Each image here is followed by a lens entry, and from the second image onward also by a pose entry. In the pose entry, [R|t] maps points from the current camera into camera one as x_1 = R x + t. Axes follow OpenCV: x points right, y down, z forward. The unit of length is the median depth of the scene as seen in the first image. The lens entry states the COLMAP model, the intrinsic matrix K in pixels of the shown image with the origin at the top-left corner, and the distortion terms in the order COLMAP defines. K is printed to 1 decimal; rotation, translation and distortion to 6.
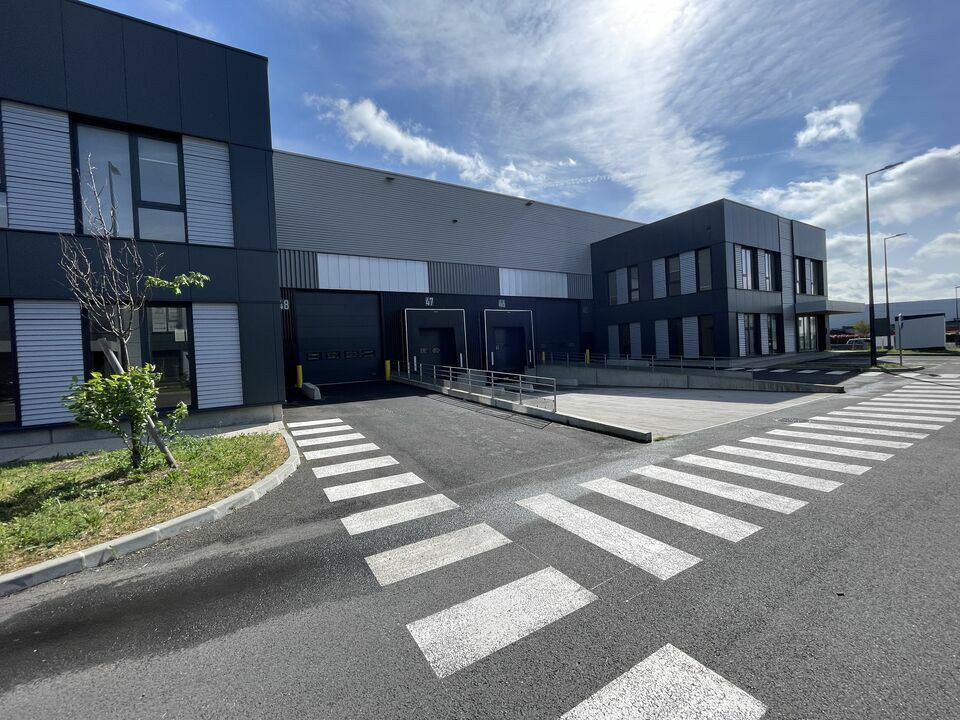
lens RADIAL K [[388.8, 0, 480.0], [0, 388.8, 360.0], [0, 0, 1]] dist [-0.001408, -0.000096]
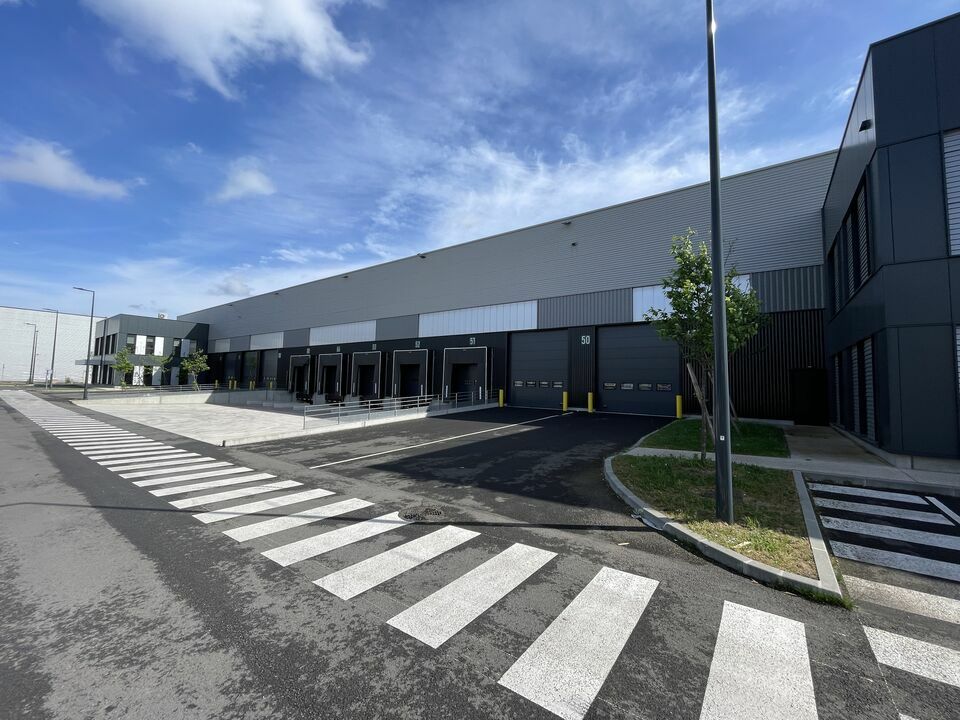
lens RADIAL K [[388.8, 0, 480.0], [0, 388.8, 360.0], [0, 0, 1]] dist [-0.001408, -0.000096]
pose [[0.409999, -0.005417, -0.912070, 1.229333], [-0.062923, 0.997432, -0.034209, -0.067862], [0.909913, 0.071416, 0.408605, 0.690664]]
